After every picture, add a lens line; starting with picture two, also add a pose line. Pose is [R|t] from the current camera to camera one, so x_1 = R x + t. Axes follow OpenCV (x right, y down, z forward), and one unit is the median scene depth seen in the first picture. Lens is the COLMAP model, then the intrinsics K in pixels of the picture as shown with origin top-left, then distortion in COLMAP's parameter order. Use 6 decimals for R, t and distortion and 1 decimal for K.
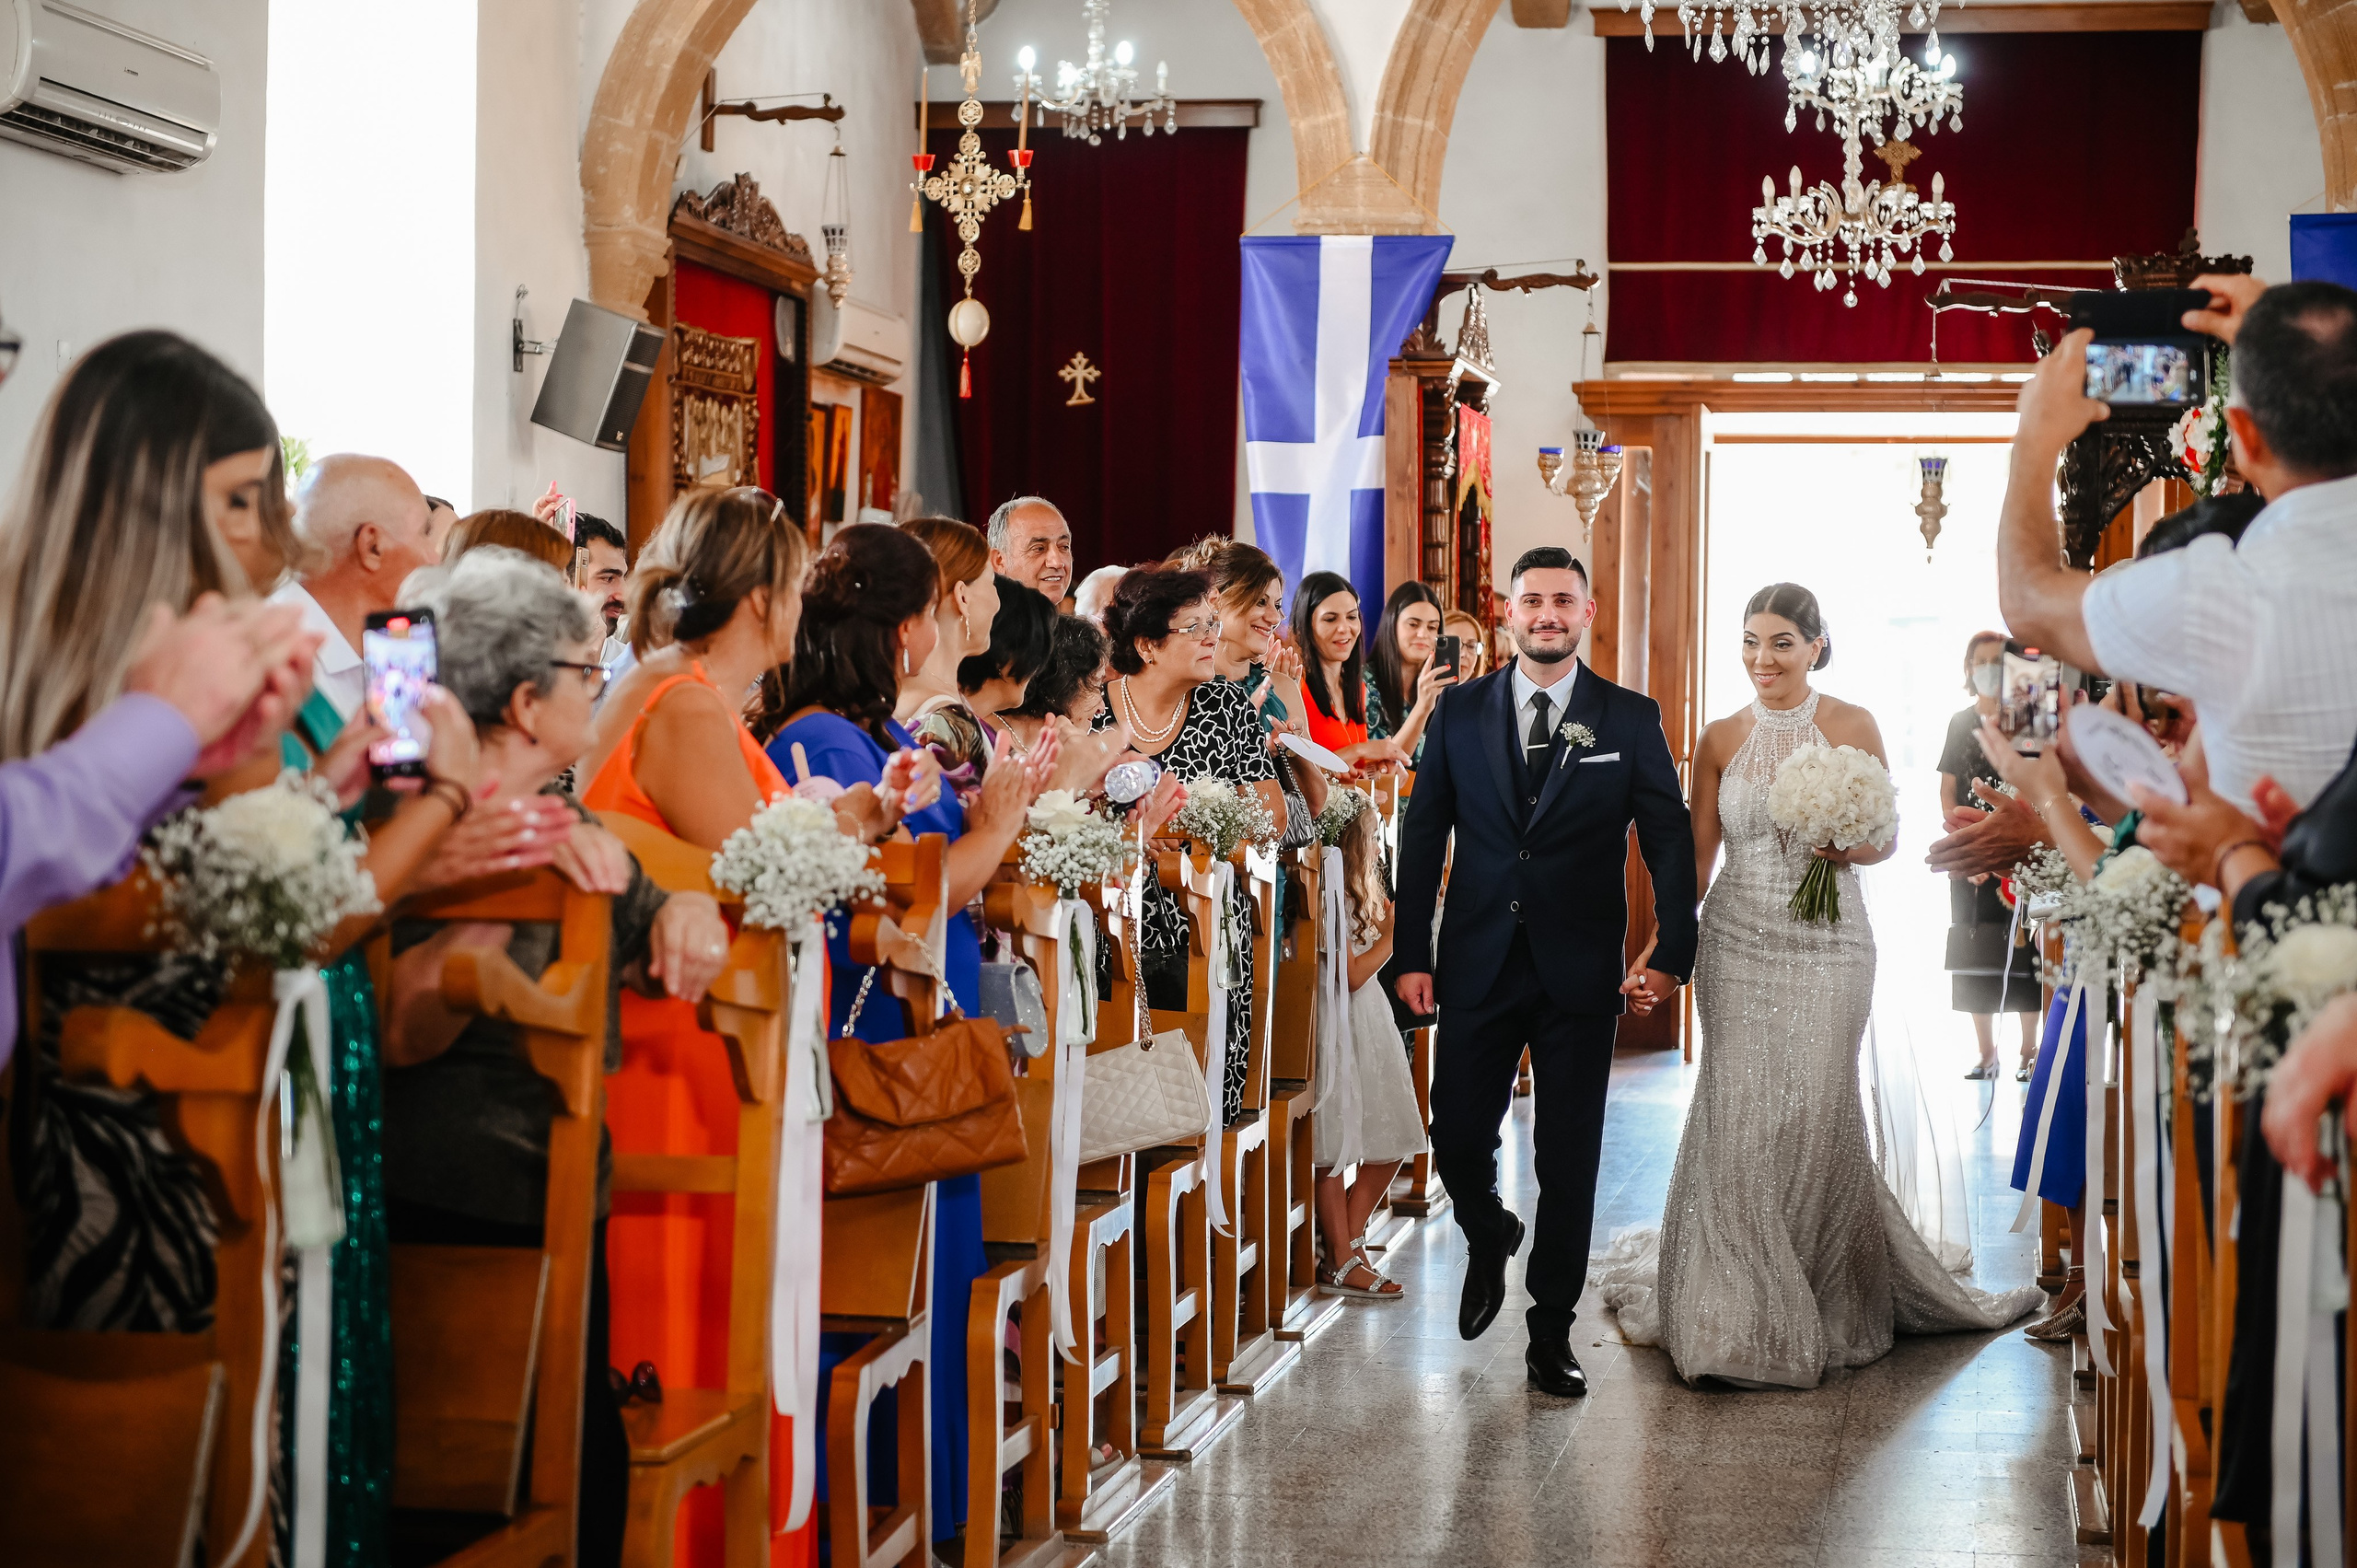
lens RADIAL K [[4607.9, 0, 1178.5], [0, 4607.9, 784.0], [0, 0, 1]] dist [0.044306, 0.211189]
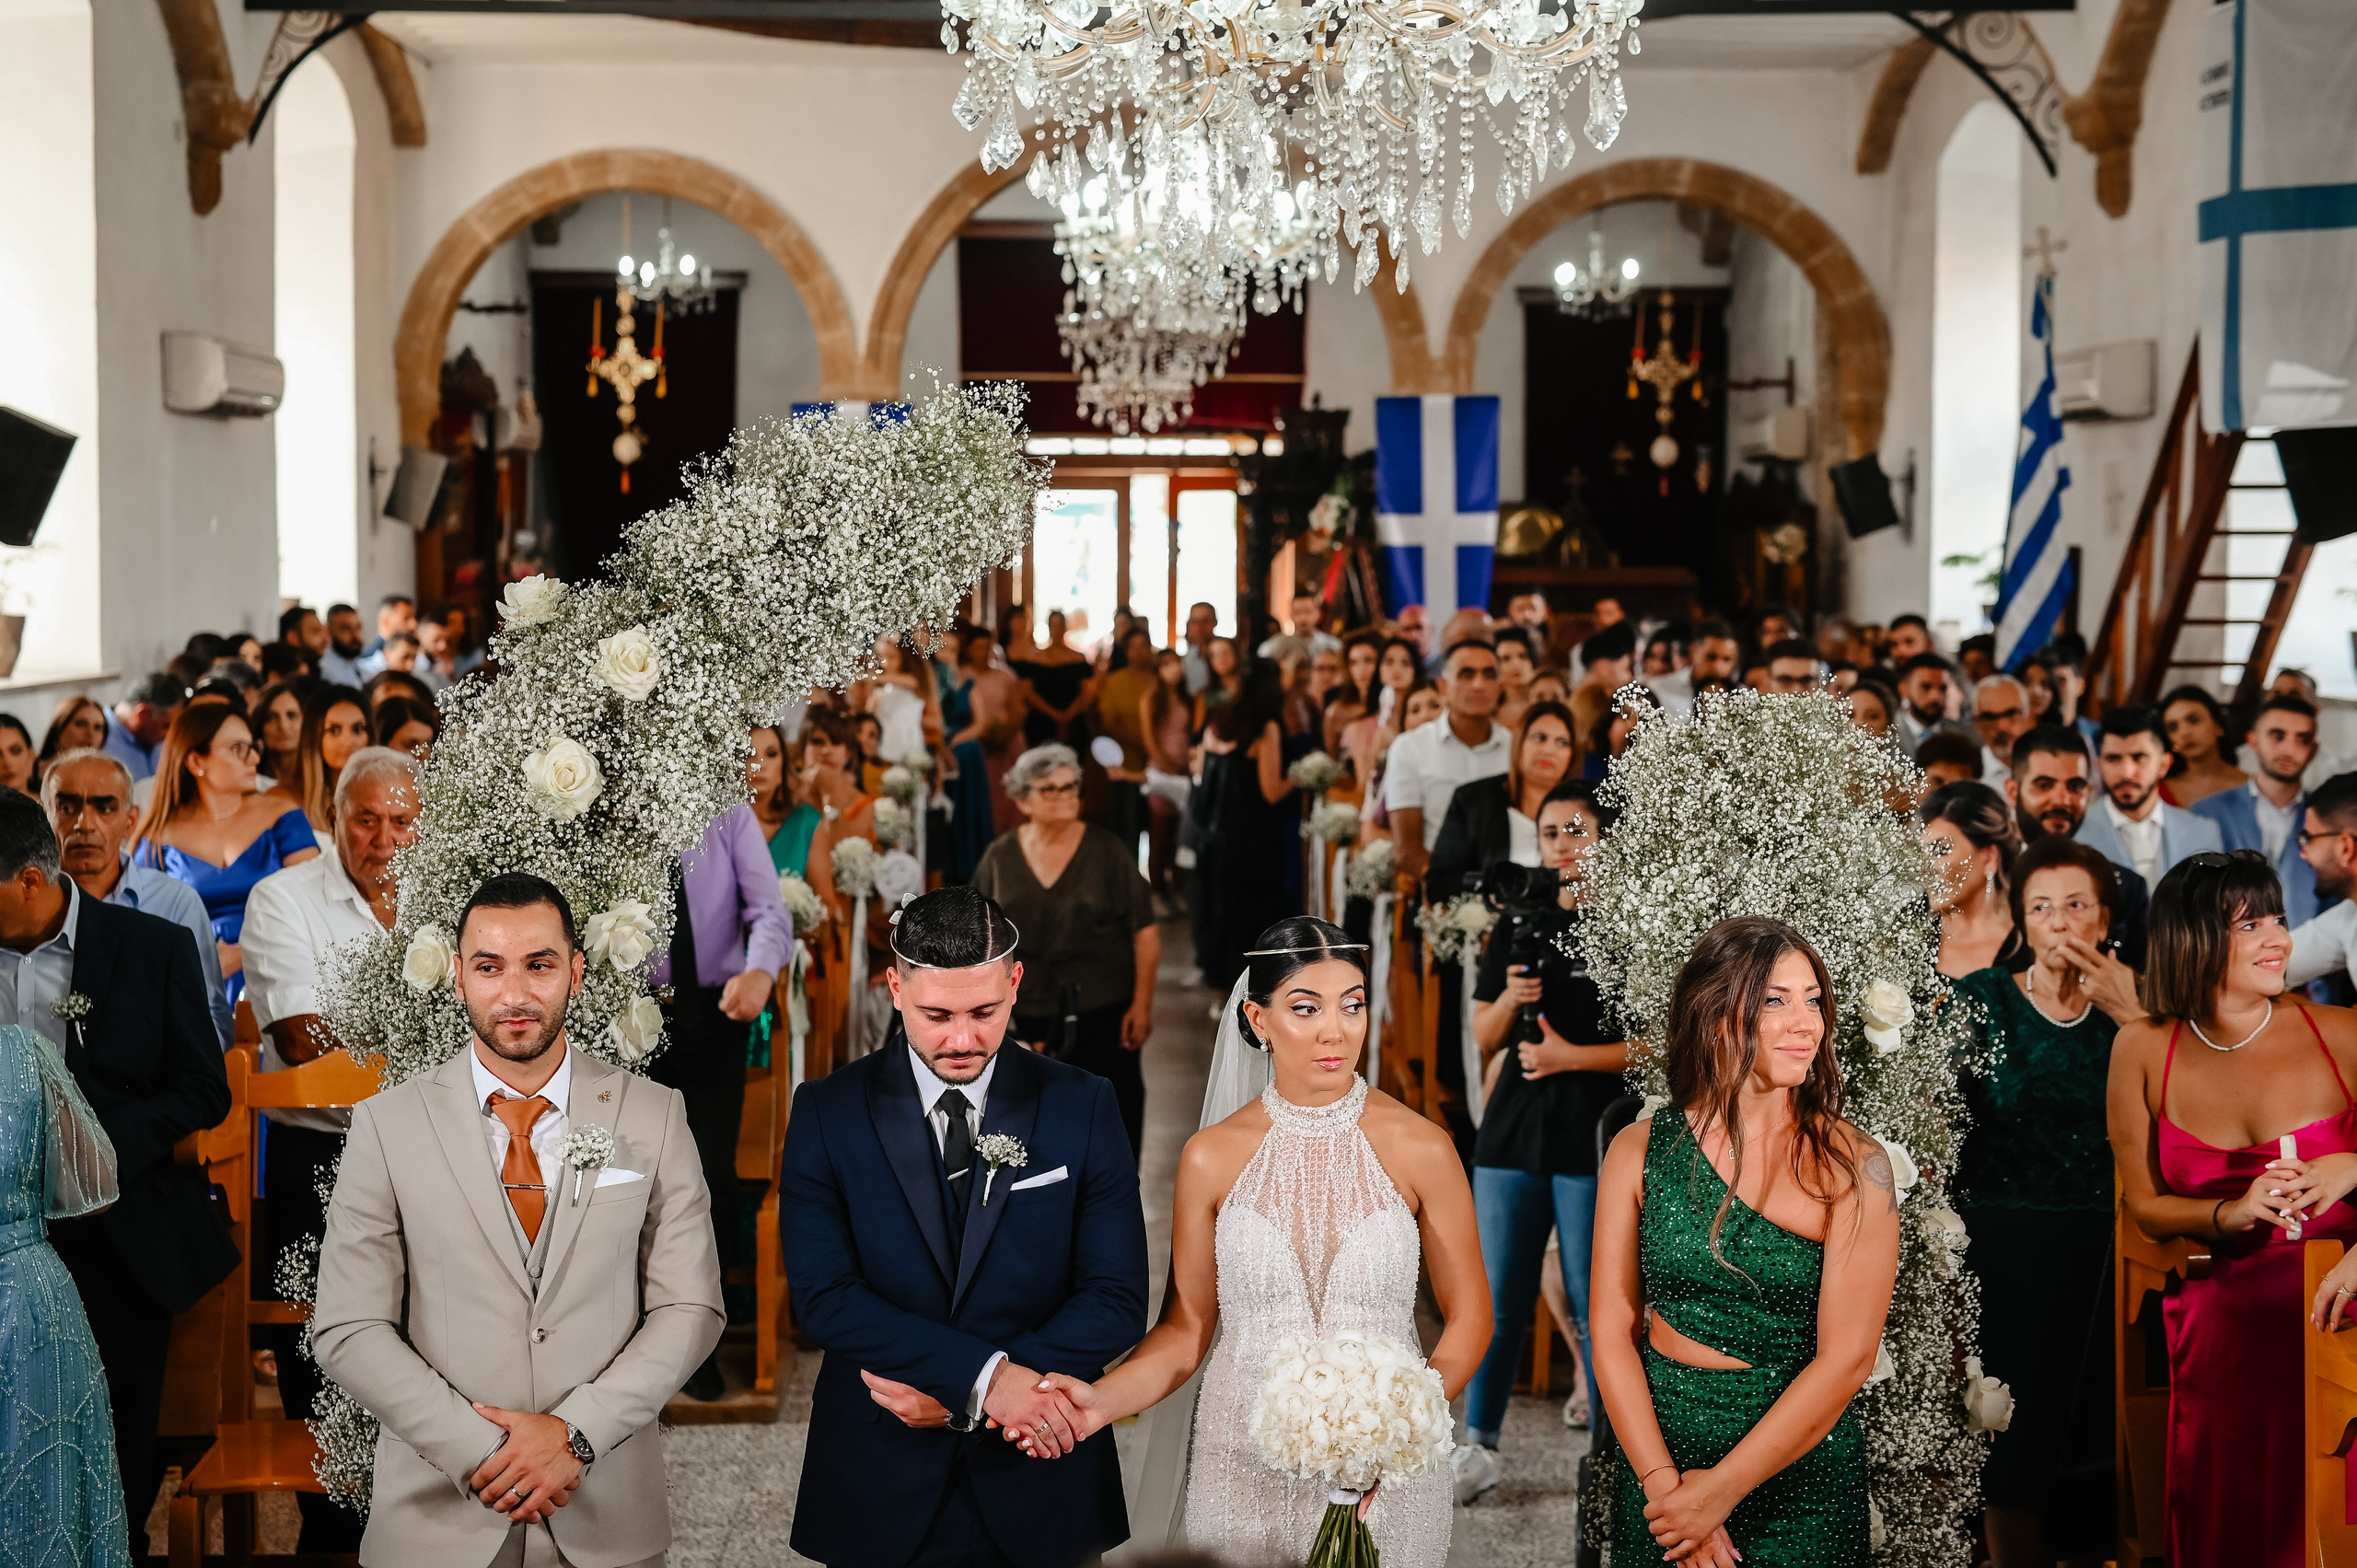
lens RADIAL K [[3294.9, 0, 1178.5], [0, 3294.9, 784.0], [0, 0, 1]] dist [0.011045, -0.025021]
pose [[0.981272, -0.022305, 0.191329, -0.083512], [0.012245, 0.998487, 0.053605, -0.039453], [-0.192235, -0.050259, 0.980061, -0.253281]]
